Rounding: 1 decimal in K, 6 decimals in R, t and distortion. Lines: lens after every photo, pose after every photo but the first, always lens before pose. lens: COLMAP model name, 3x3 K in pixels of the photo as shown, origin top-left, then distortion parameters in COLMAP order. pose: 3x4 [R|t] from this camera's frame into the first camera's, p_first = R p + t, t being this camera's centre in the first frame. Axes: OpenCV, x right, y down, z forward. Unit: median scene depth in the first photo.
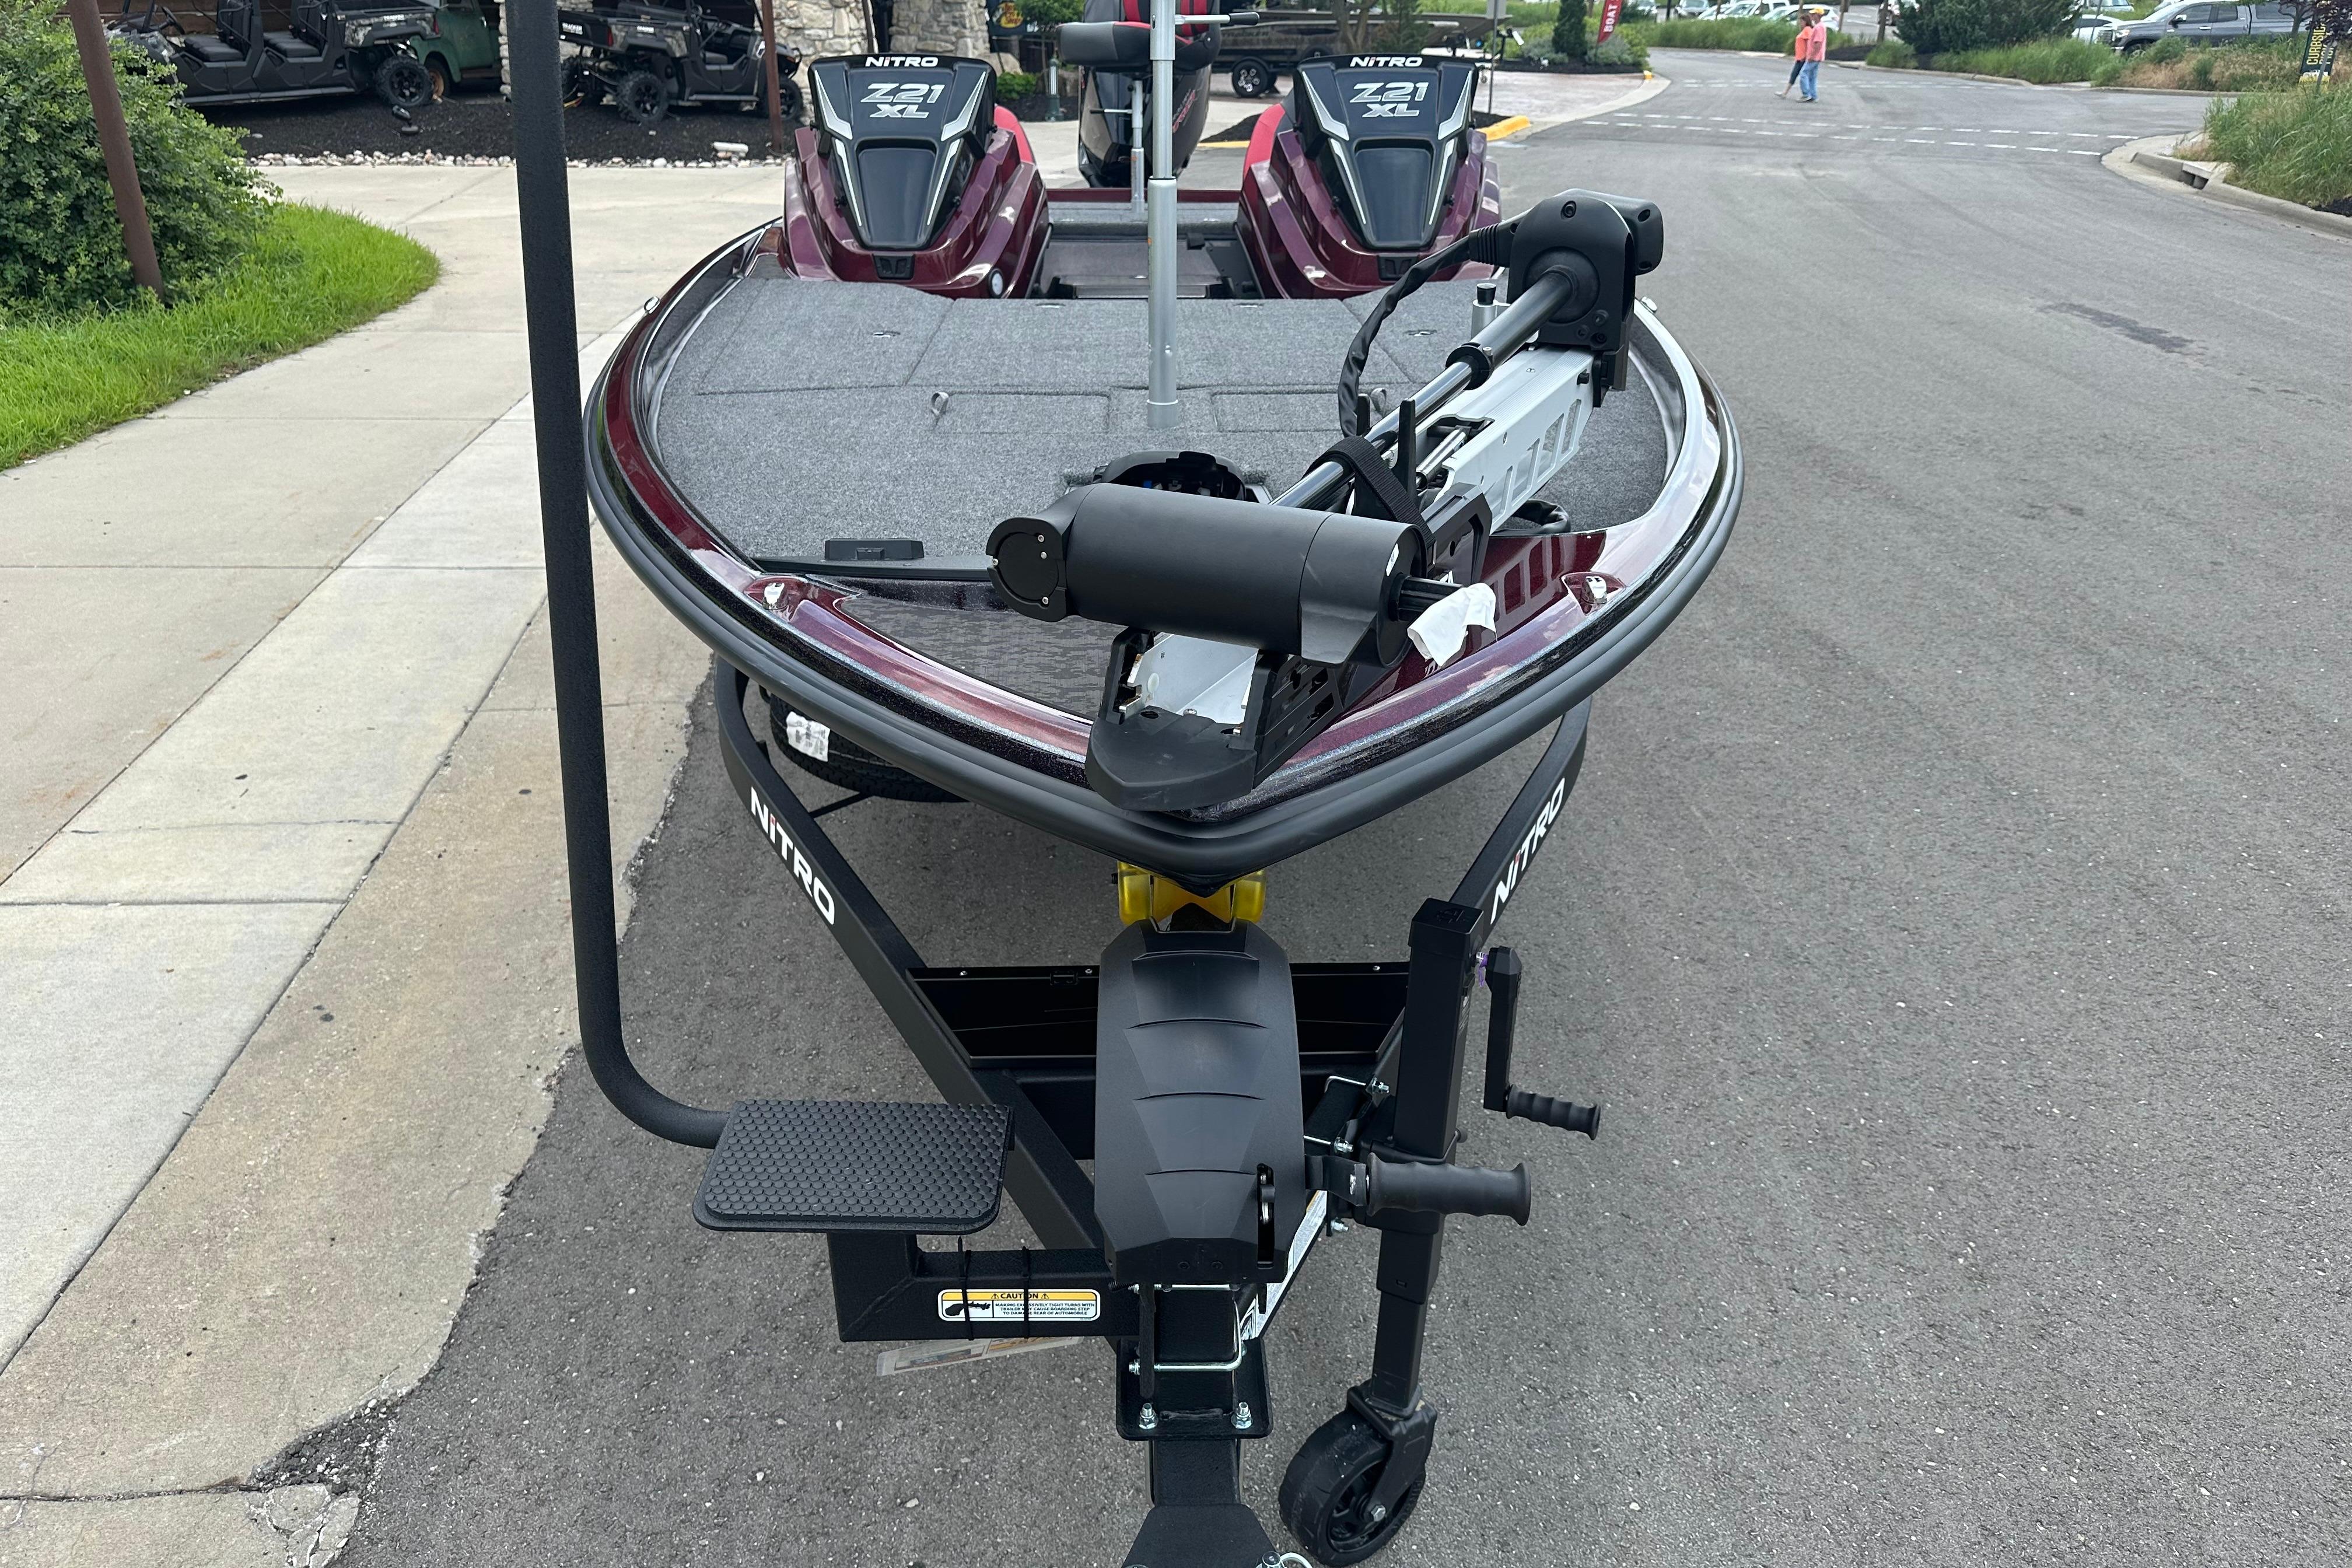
lens RADIAL K [[1718.8, 0, 1162.1], [0, 1718.8, 794.0], [0, 0, 1]] dist [0.005365, -0.008223]
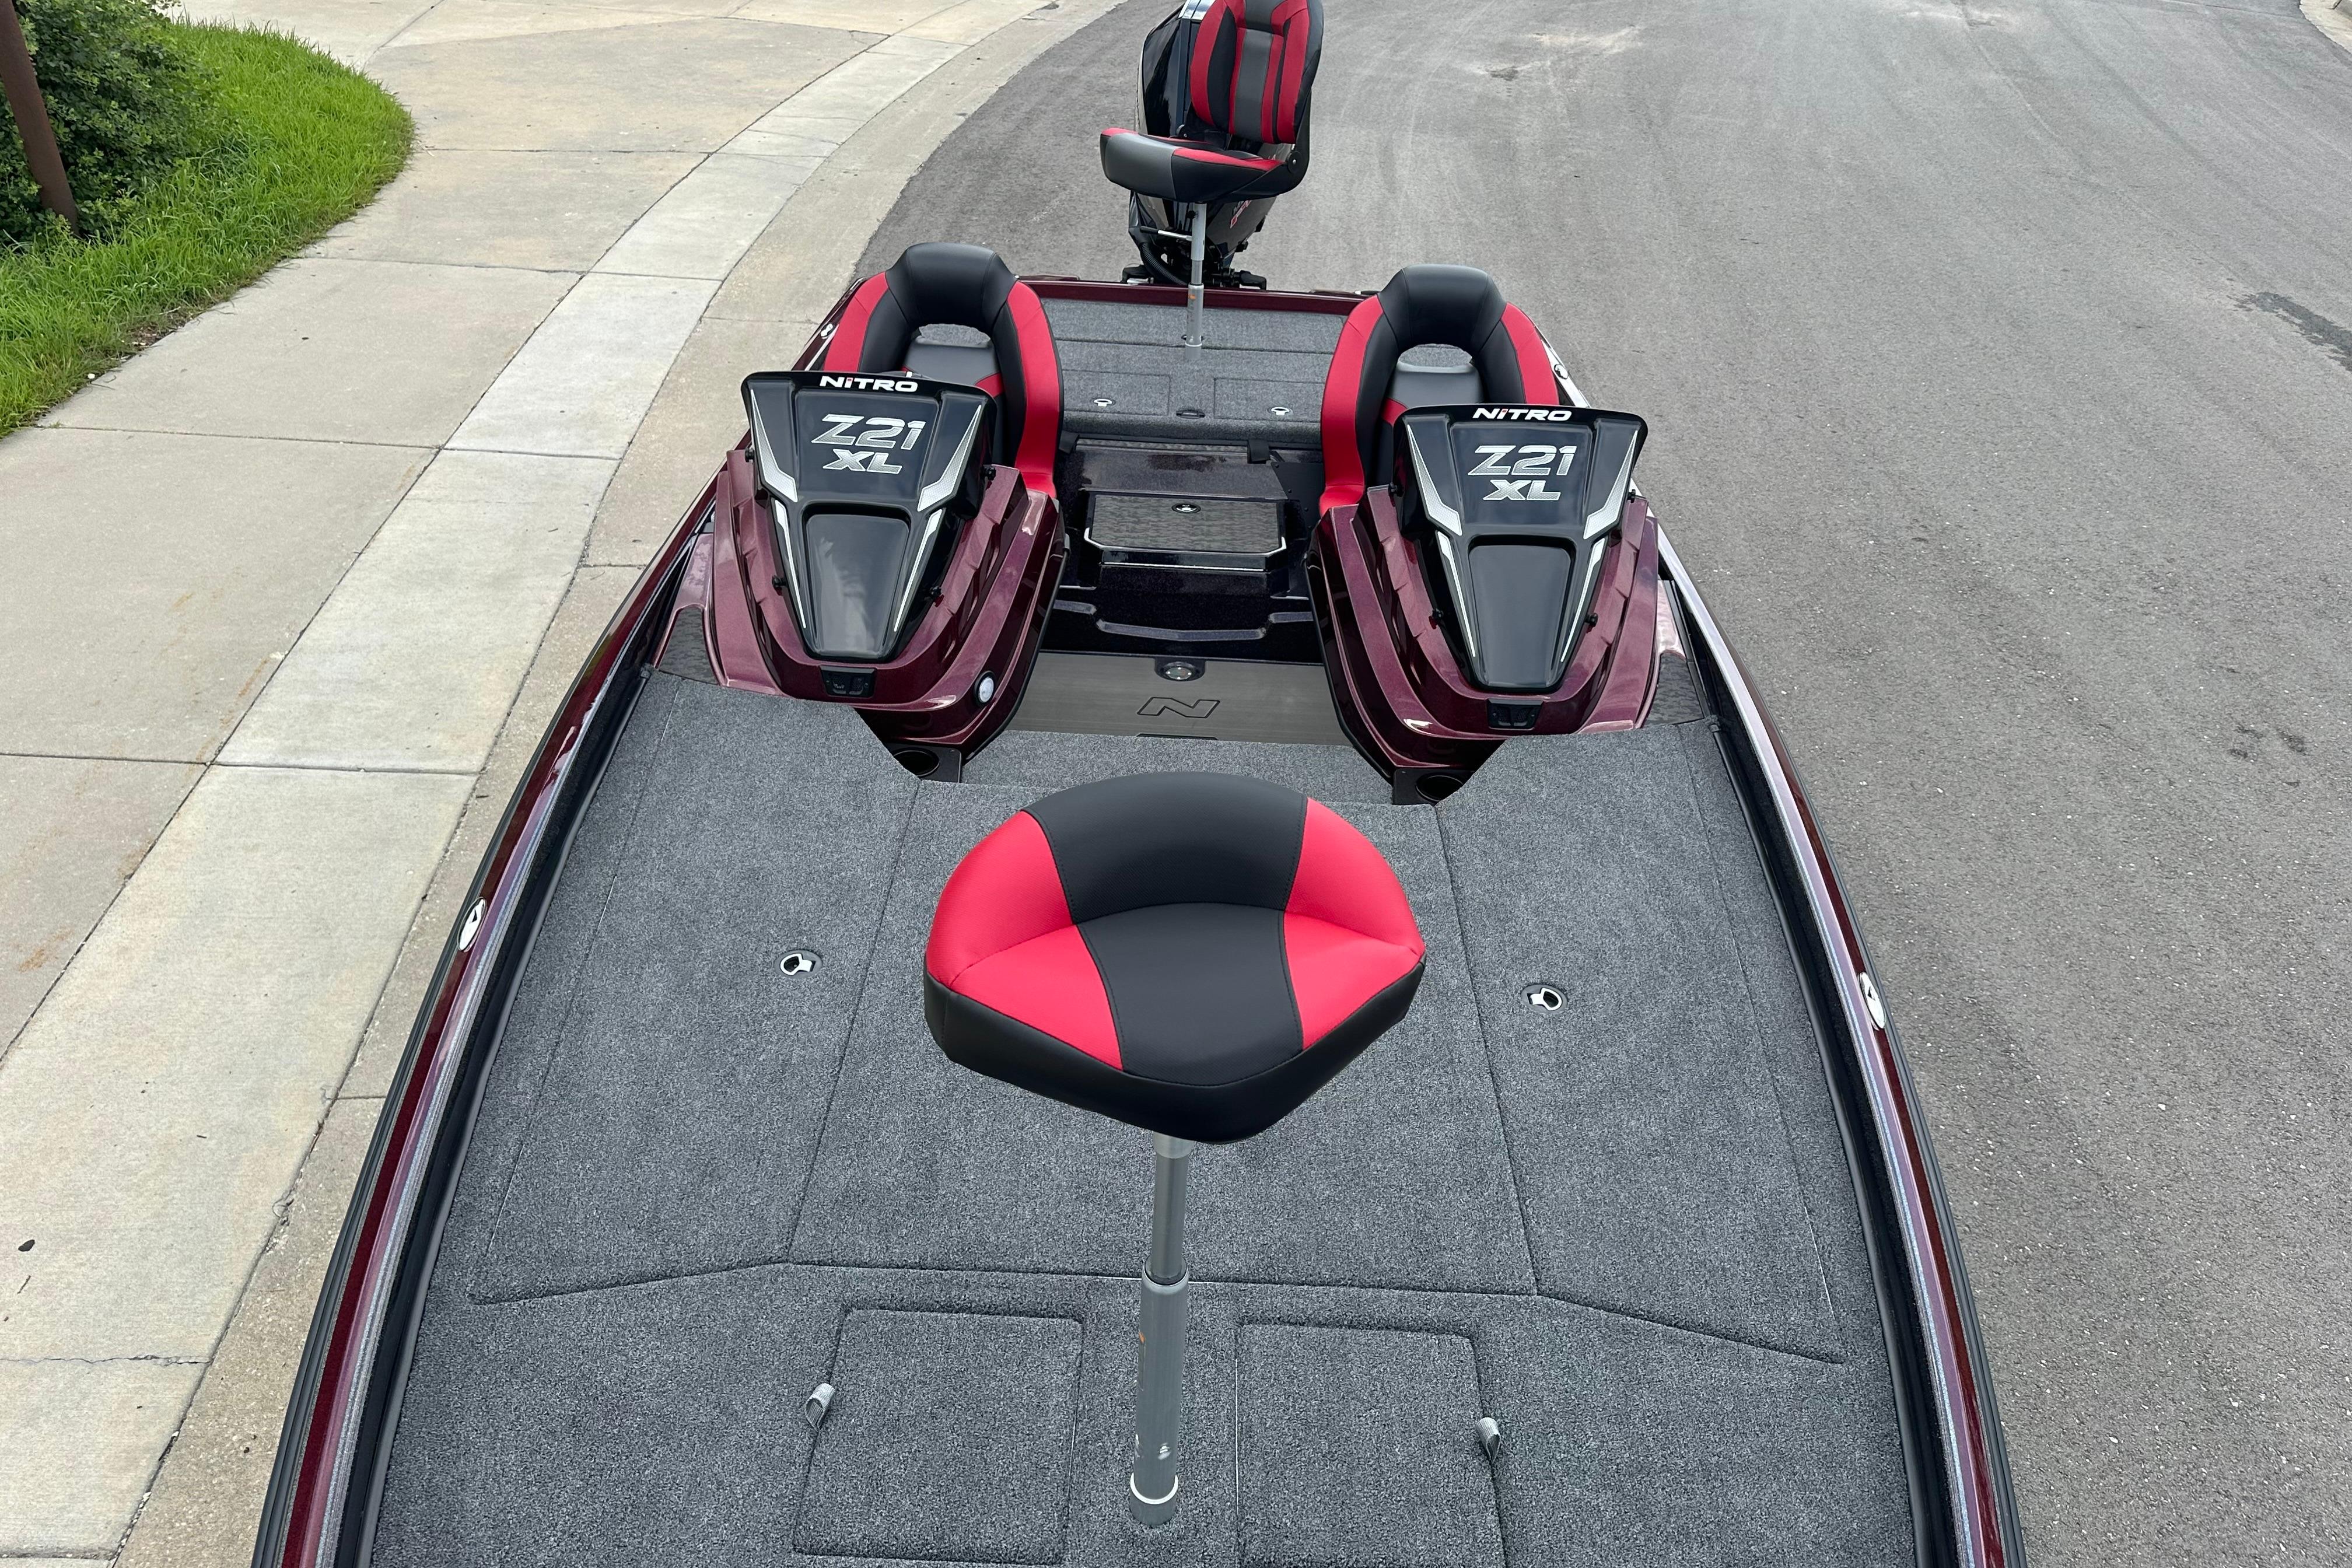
lens RADIAL K [[1721.2, 0, 1176.0], [0, 1721.2, 784.0], [0, 0, 1]] dist [0.035133, -0.048441]
pose [[0.998253, 0.057634, -0.013008, 0.000413], [-0.055141, 0.987854, 0.145271, -0.248612], [0.021222, -0.144300, 0.989306, 0.160827]]
